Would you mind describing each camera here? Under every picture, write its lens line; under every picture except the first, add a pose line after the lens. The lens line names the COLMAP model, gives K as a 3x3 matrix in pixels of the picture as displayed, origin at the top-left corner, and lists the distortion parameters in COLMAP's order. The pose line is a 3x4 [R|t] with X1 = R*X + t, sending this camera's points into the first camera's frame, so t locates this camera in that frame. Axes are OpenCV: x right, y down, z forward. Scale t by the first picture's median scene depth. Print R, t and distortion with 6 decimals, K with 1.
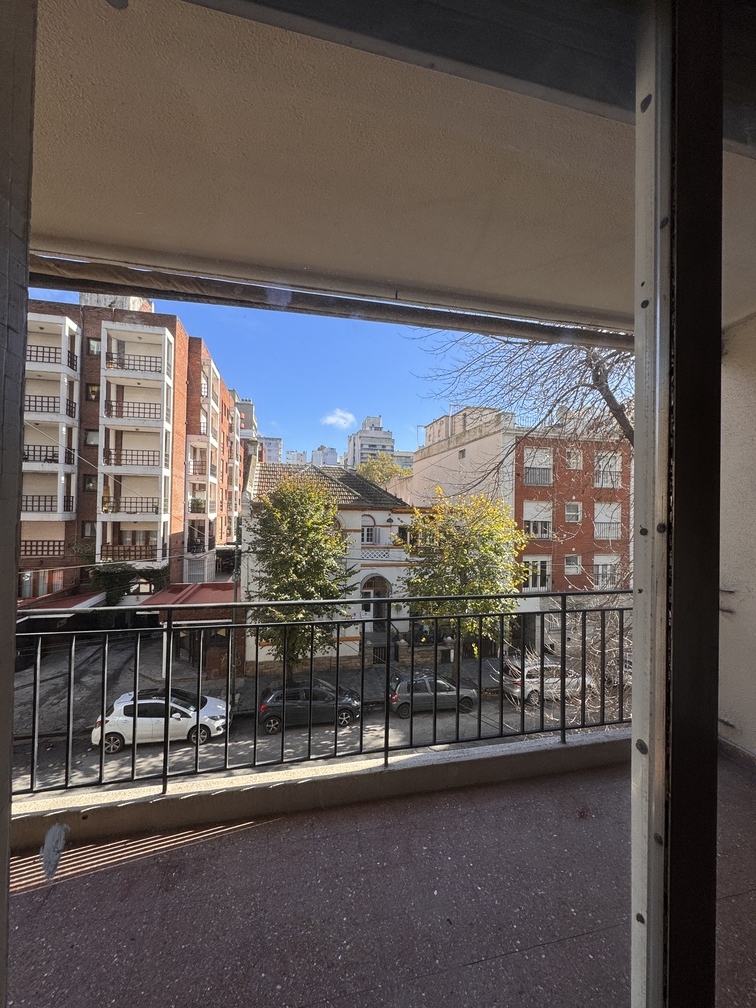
lens RADIAL K [[402.9, 0, 379.4], [0, 402.9, 504.9], [0, 0, 1]] dist [-0.001572, -0.000017]
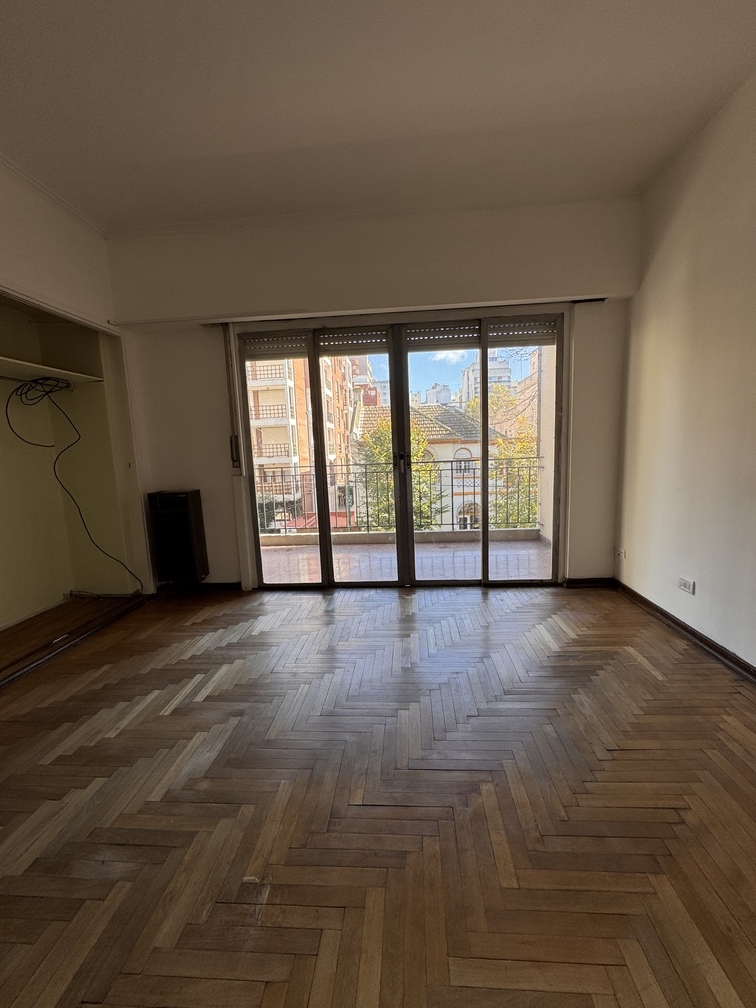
lens RADIAL K [[402.9, 0, 379.0], [0, 402.9, 504.0], [0, 0, 1]] dist [-0.001572, -0.000017]
pose [[0.956345, -0.017905, -0.291691, 0.077914], [0.060009, 0.988883, 0.136046, 0.015608], [0.286012, -0.147611, 0.946788, -0.124293]]
